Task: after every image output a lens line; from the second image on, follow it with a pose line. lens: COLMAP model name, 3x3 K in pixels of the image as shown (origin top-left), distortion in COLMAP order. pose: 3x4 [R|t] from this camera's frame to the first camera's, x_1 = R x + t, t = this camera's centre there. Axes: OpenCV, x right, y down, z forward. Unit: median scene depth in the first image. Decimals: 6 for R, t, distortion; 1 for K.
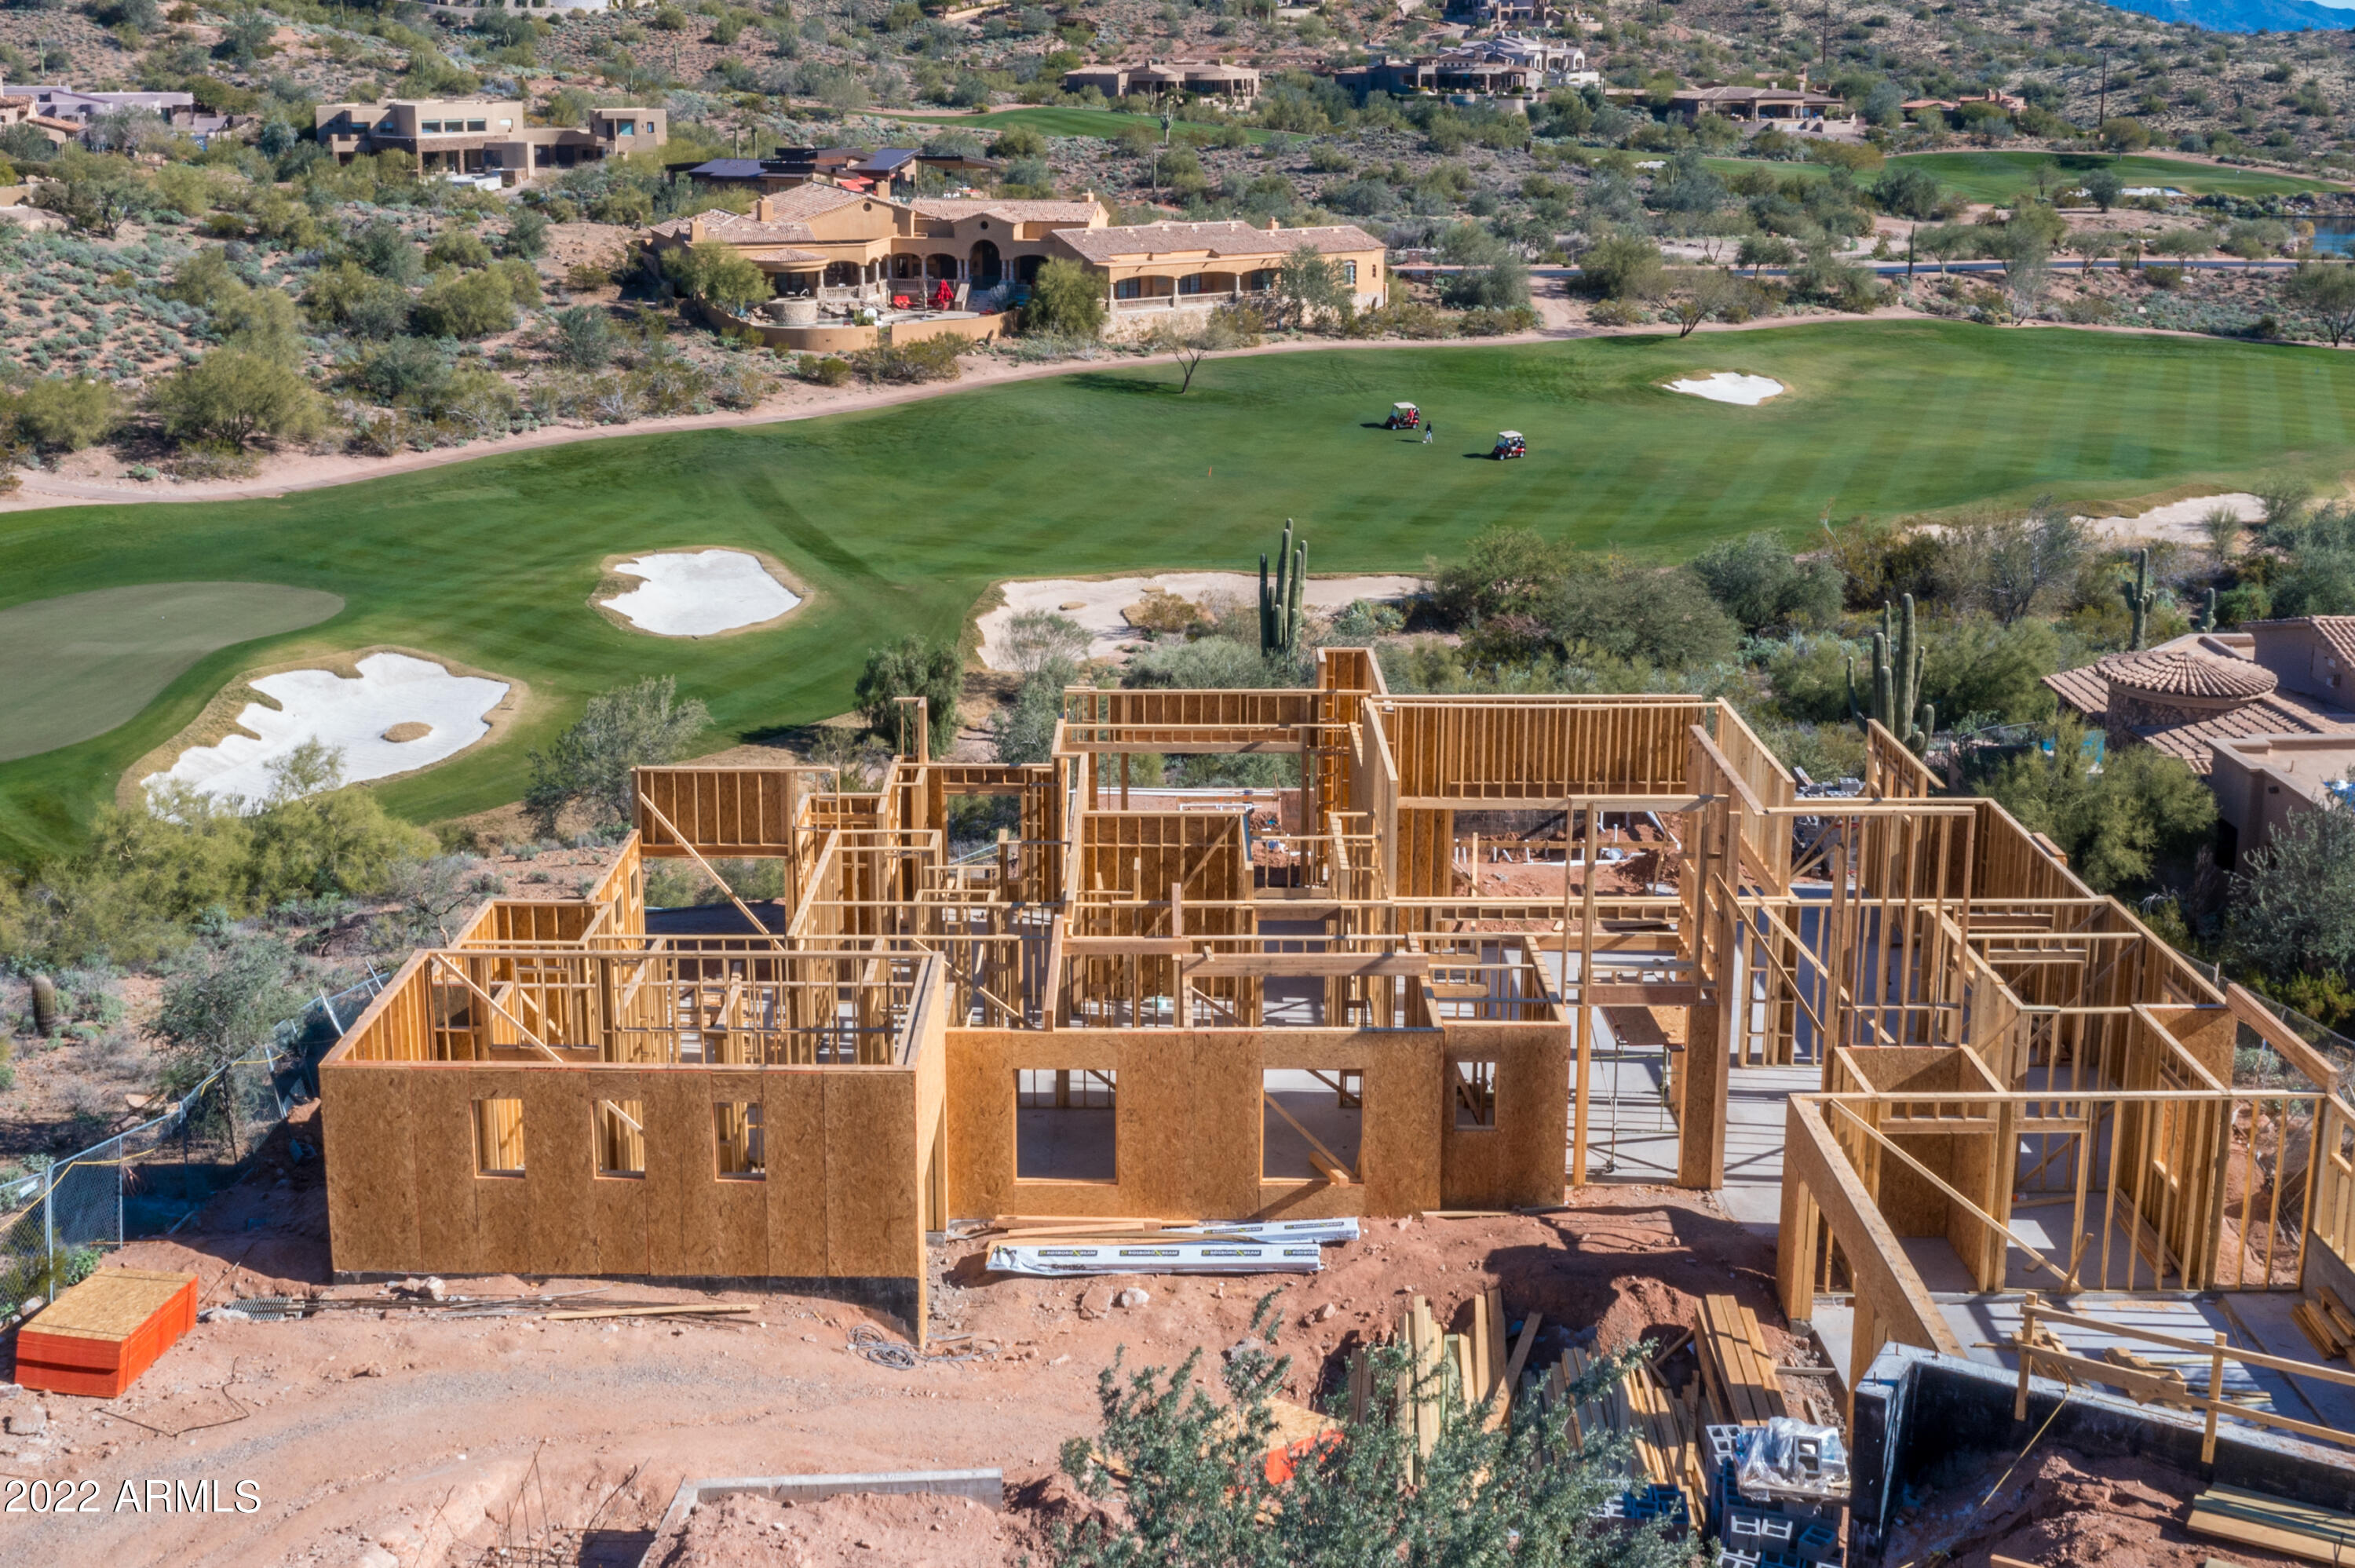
lens RADIAL K [[2546.3, 0, 1179.1], [0, 2546.3, 523.9], [0, 0, 1]] dist [-0.039567, 0.011532]
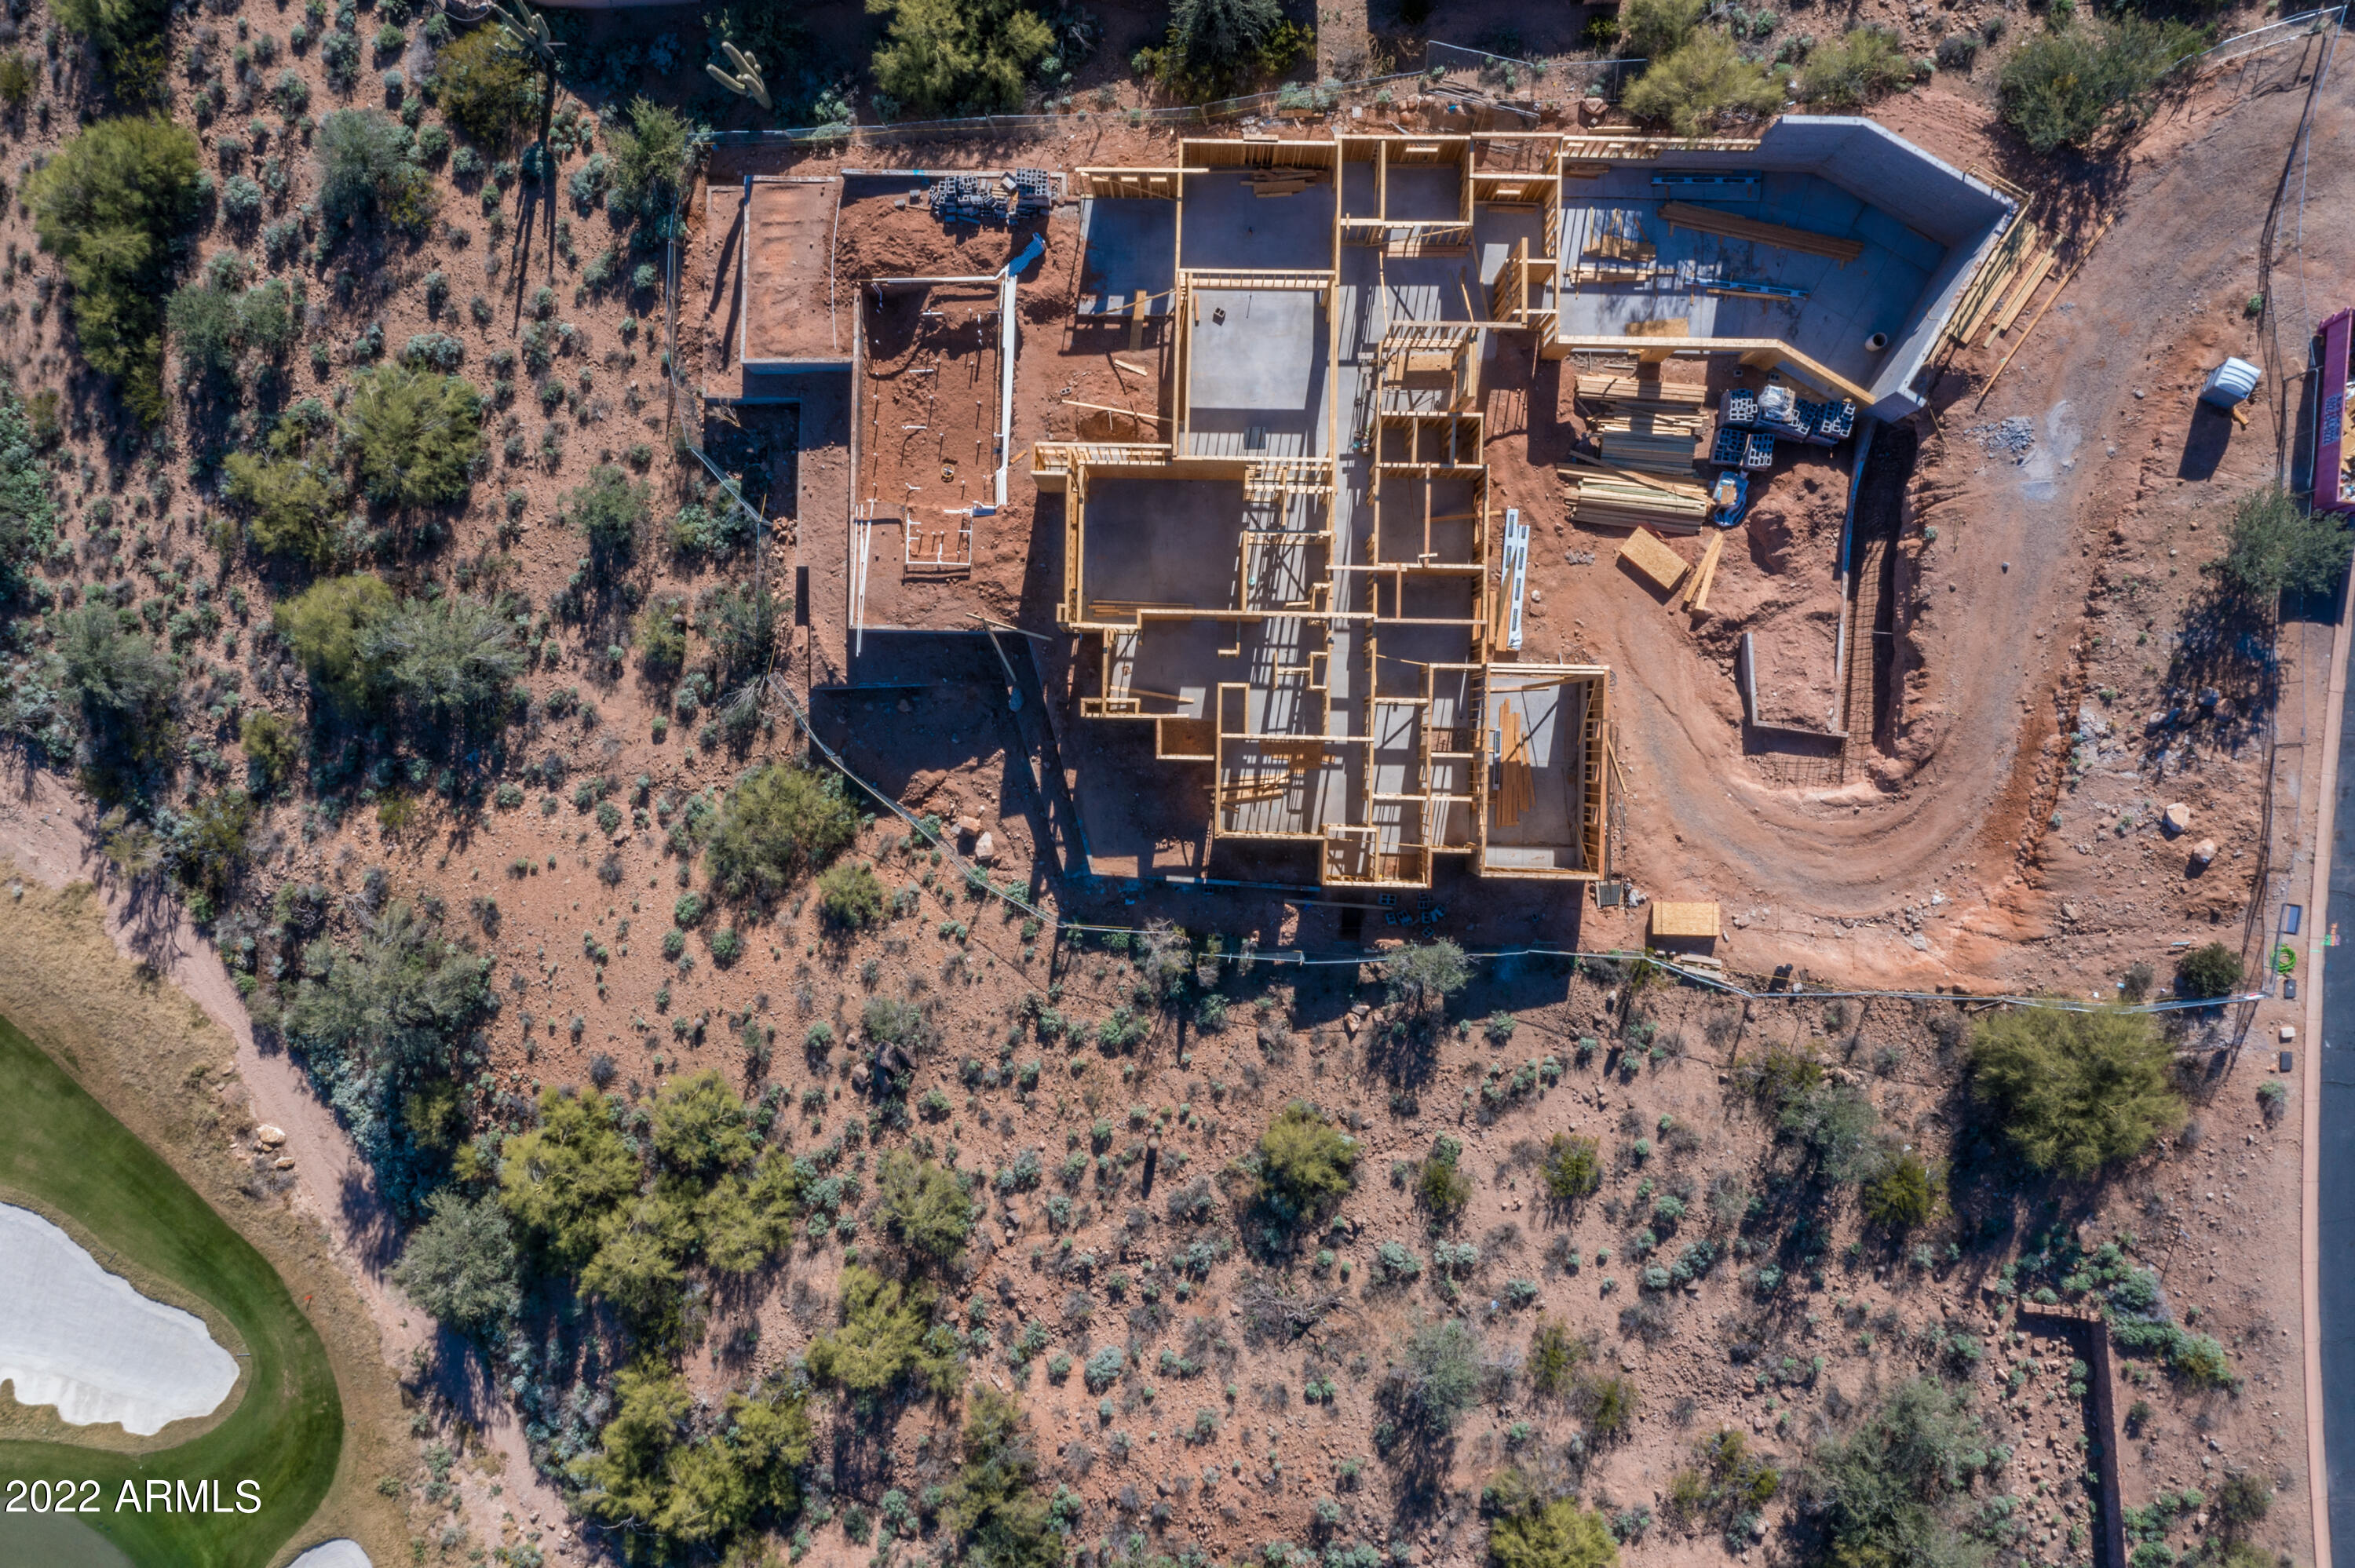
lens RADIAL K [[1950.9, 0, 1132.1], [0, 1950.9, 763.8], [0, 0, 1]] dist [-0.036094, 0.000513]
pose [[0.026960, -0.999556, -0.012659, -0.032836], [0.213666, -0.006609, 0.976884, -0.328104], [-0.976535, -0.029041, 0.213393, 0.173331]]
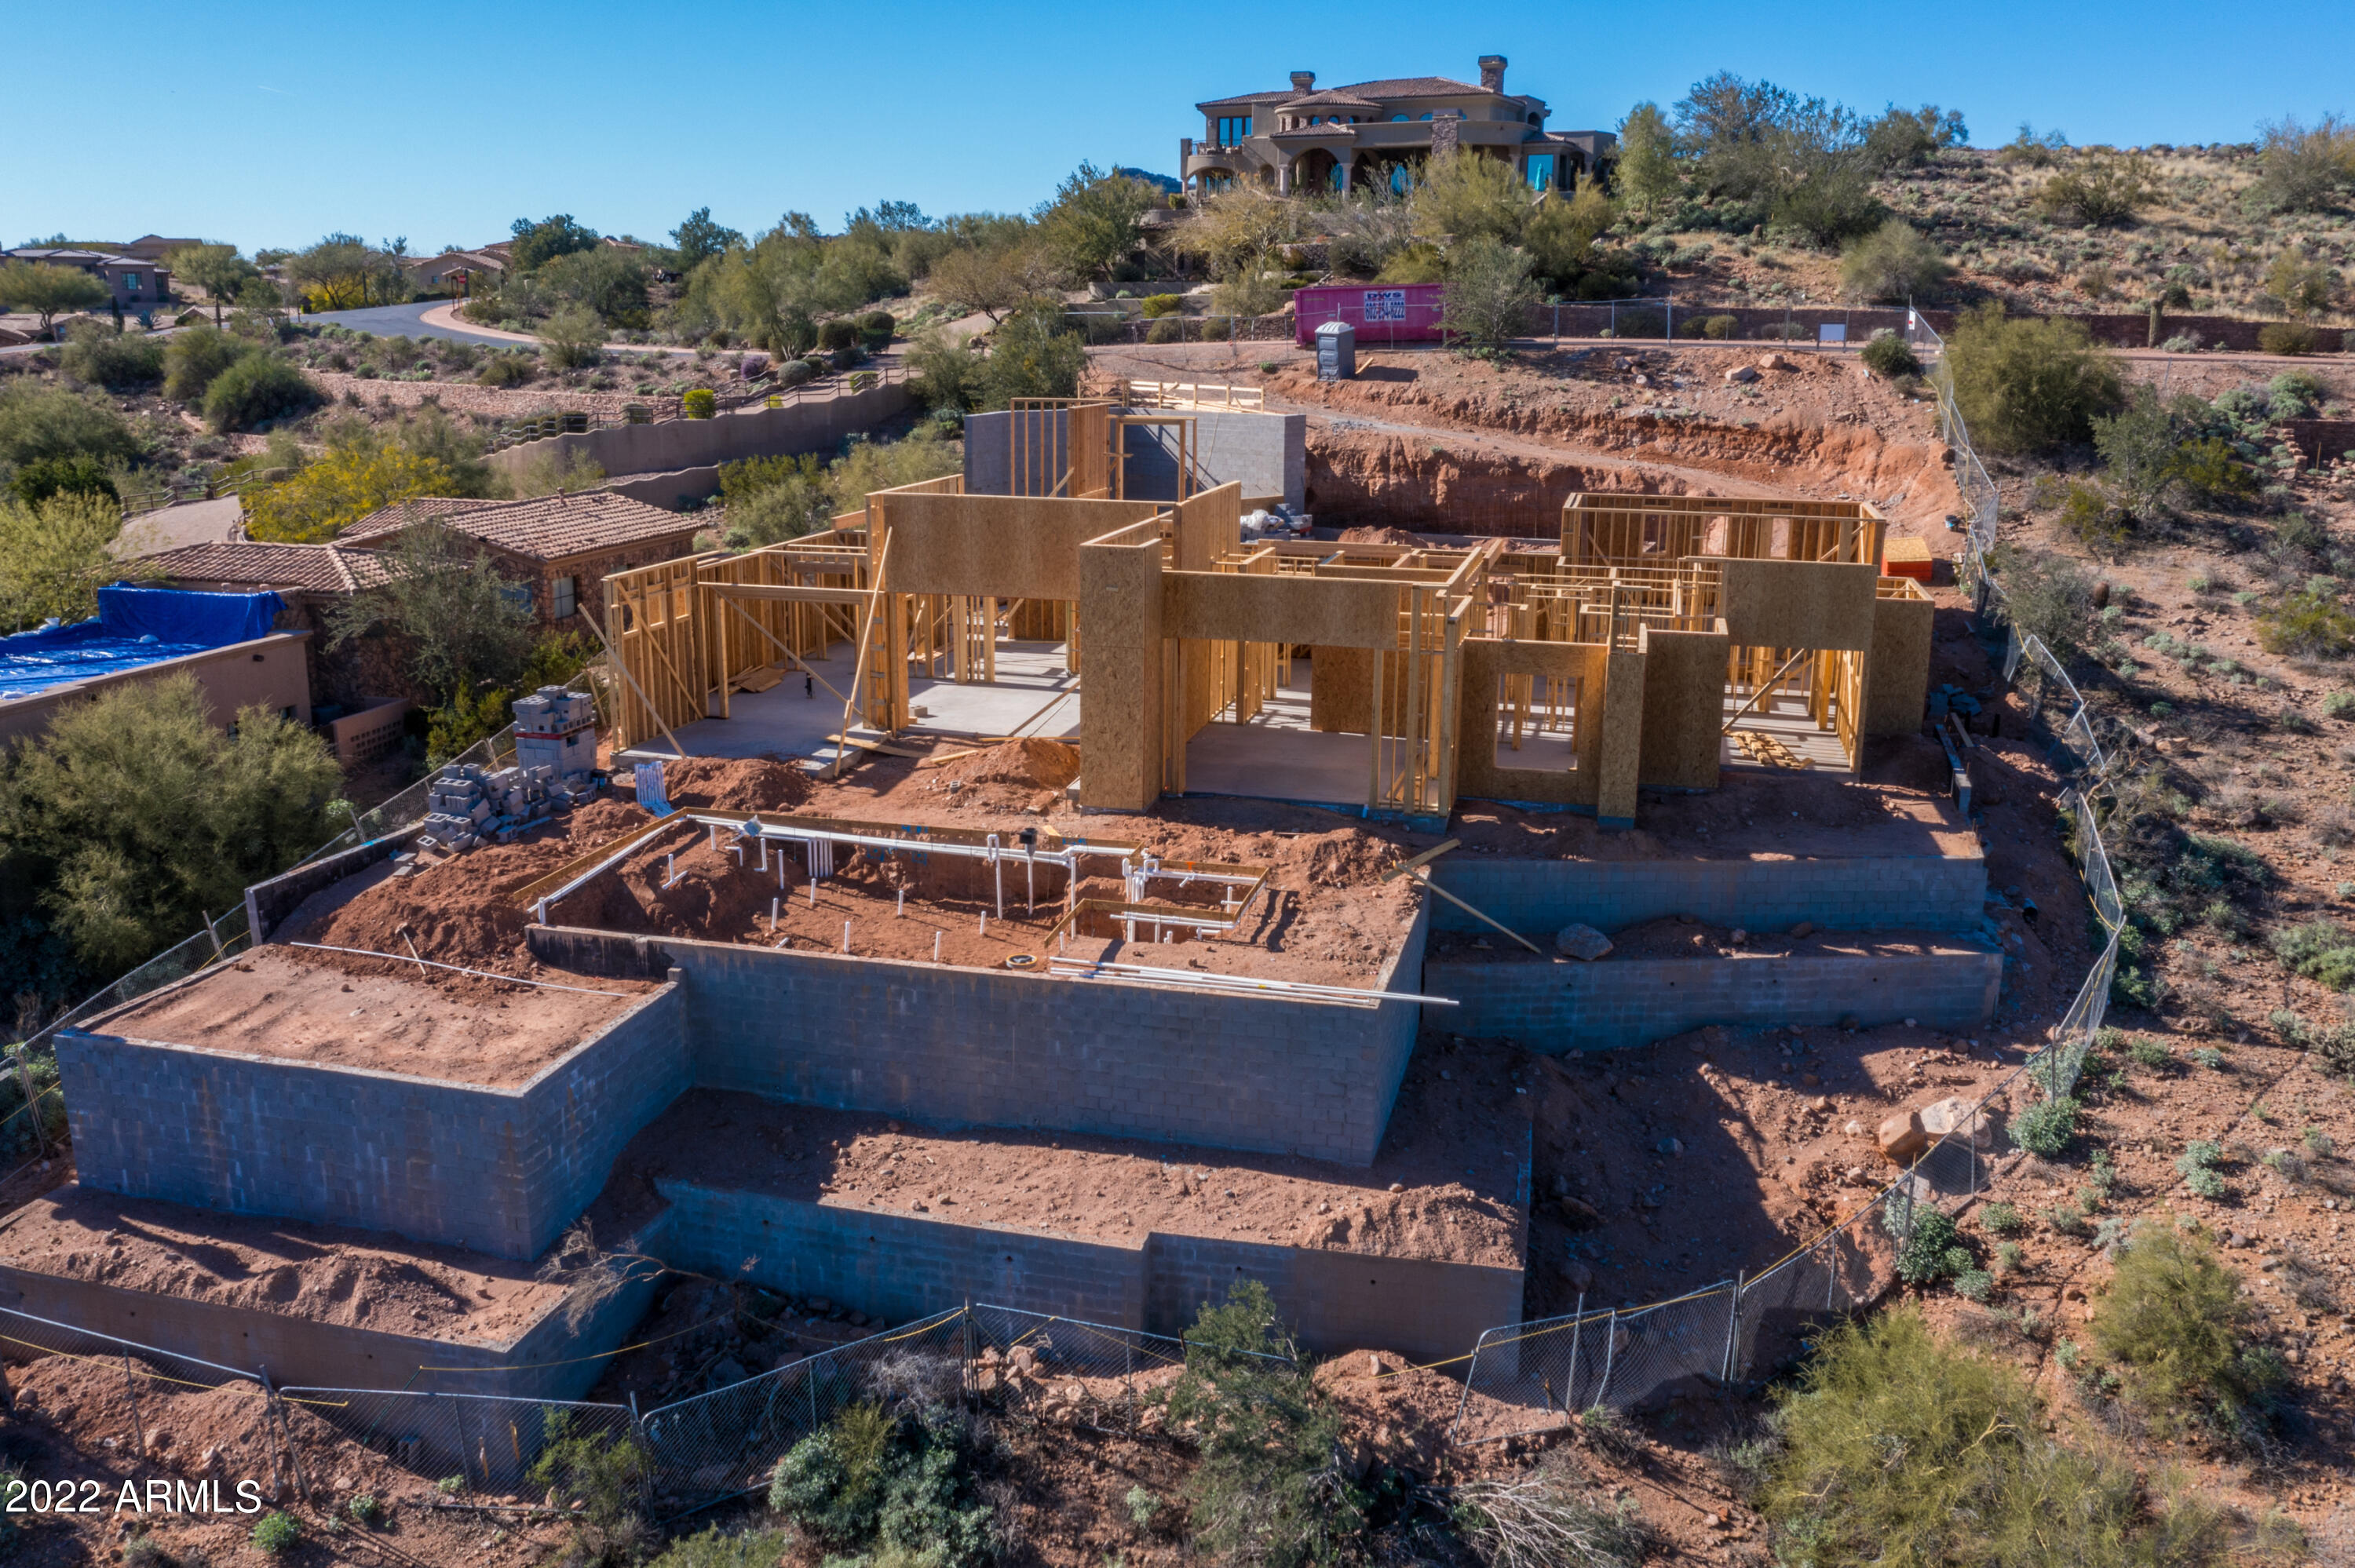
lens RADIAL K [[1880.6, 0, 1175.0], [0, 1880.6, 784.1], [0, 0, 1]] dist [-0.041478, 0.008728]
pose [[-0.968089, -0.070955, 0.240352, -0.029159], [0.035089, 0.911255, 0.410345, -0.035418], [-0.248138, 0.405684, -0.879686, 0.420459]]
